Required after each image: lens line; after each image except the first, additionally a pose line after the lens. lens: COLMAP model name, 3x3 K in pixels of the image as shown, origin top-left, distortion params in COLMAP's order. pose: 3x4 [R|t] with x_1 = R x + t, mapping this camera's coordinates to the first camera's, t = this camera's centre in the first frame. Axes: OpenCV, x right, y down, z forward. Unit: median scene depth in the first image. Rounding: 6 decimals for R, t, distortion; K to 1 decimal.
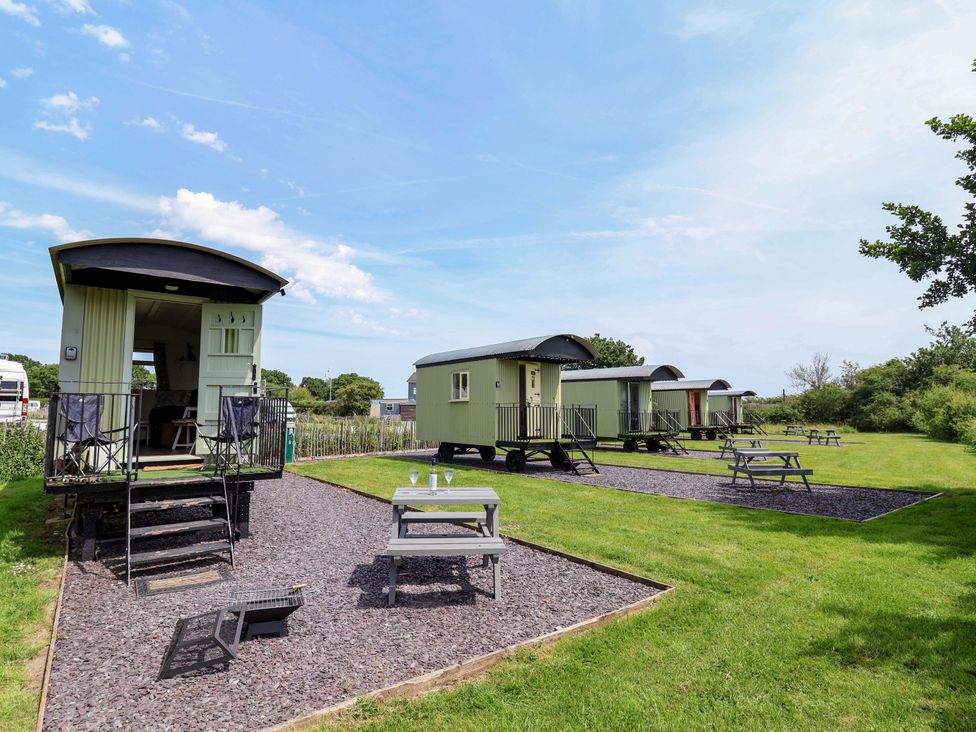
lens RADIAL K [[506.9, 0, 489.1], [0, 506.9, 362.3], [0, 0, 1]] dist [-0.034773, -0.001126]
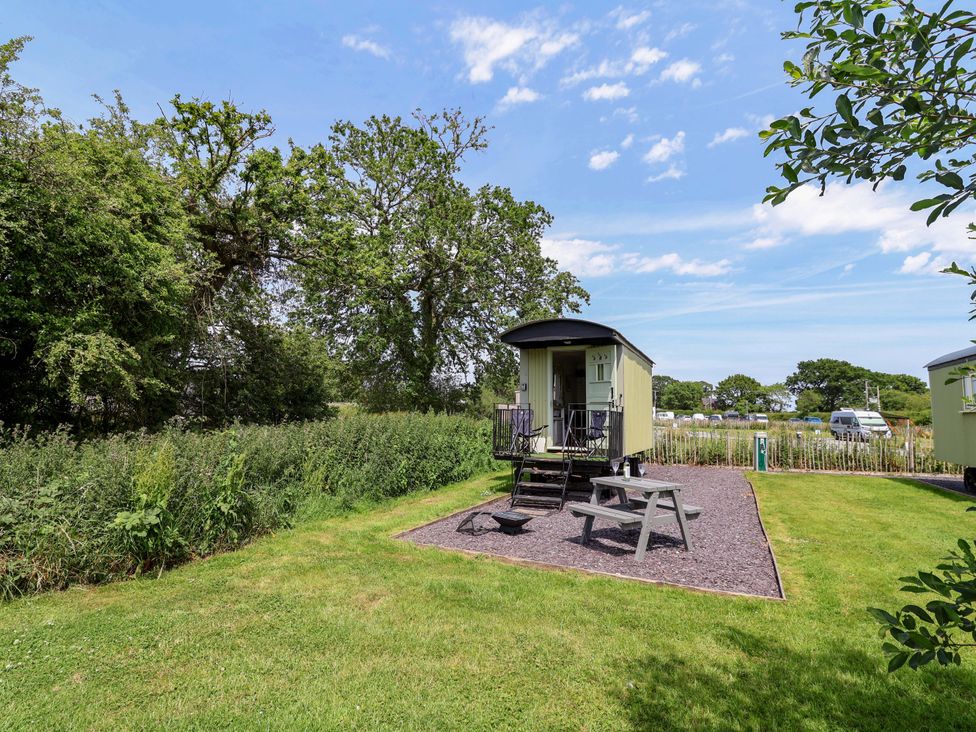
lens RADIAL K [[512.8, 0, 485.0], [0, 512.8, 366.2], [0, 0, 1]] dist [-0.000651, -0.009921]
pose [[0.441671, -0.078103, -0.893771, 0.690140], [0.067787, 0.996261, -0.053561, -0.002378], [0.894613, -0.036930, 0.445314, 0.023608]]
